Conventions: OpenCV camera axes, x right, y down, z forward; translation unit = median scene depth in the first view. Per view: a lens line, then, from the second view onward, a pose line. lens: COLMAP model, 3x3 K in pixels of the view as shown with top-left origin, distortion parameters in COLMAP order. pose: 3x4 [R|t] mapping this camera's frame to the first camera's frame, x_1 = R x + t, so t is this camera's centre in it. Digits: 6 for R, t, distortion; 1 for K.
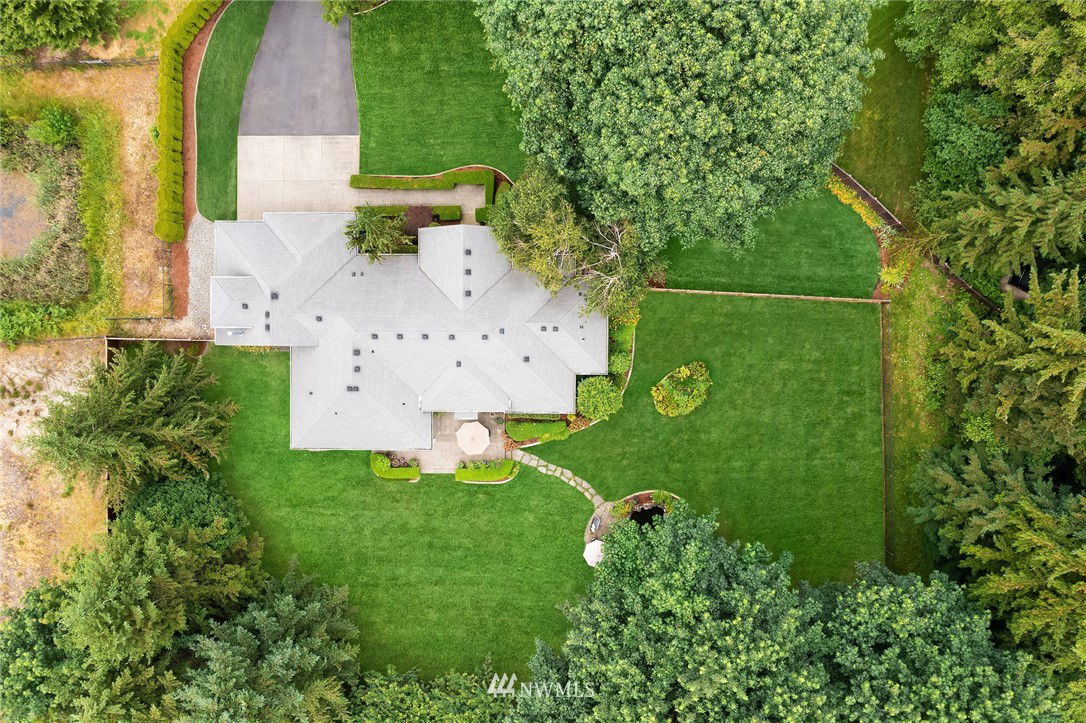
lens RADIAL K [[851.5, 0, 539.5], [0, 851.5, 352.2], [0, 0, 1]] dist [-0.019921, 0.002103]
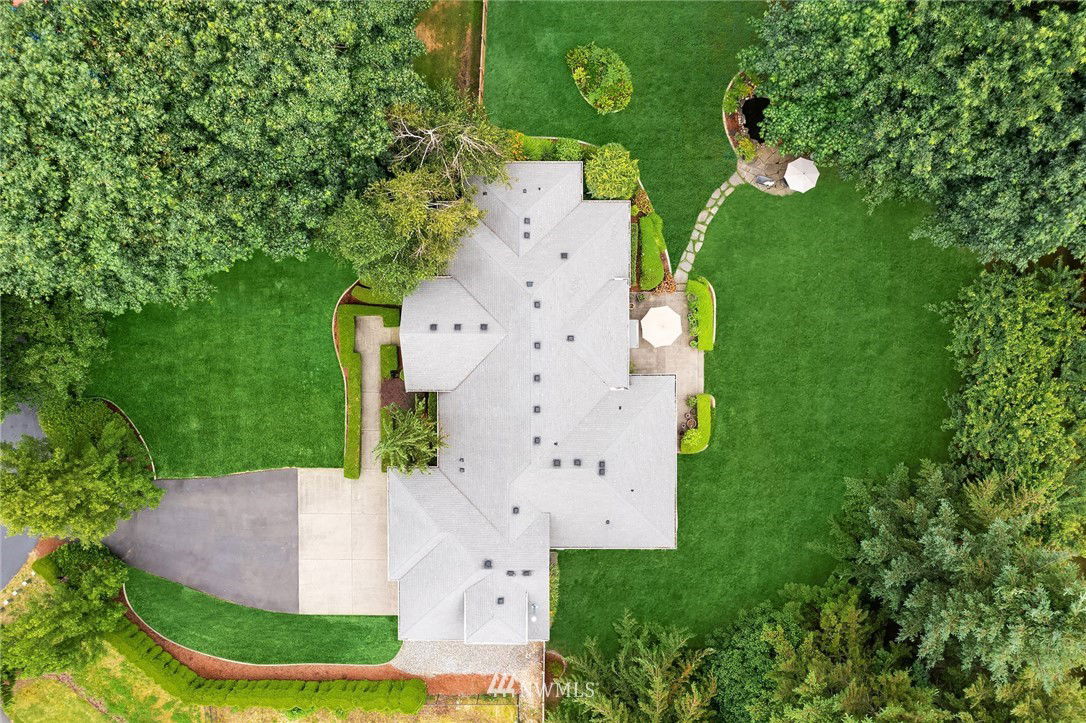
lens RADIAL K [[851.5, 0, 539.5], [0, 851.5, 352.2], [0, 0, 1]] dist [-0.019921, 0.002103]
pose [[-0.005859, -0.999972, 0.004667, -0.112186], [0.999566, -0.005991, -0.028844, 0.007629], [0.028871, 0.004496, 0.999573, 0.186461]]
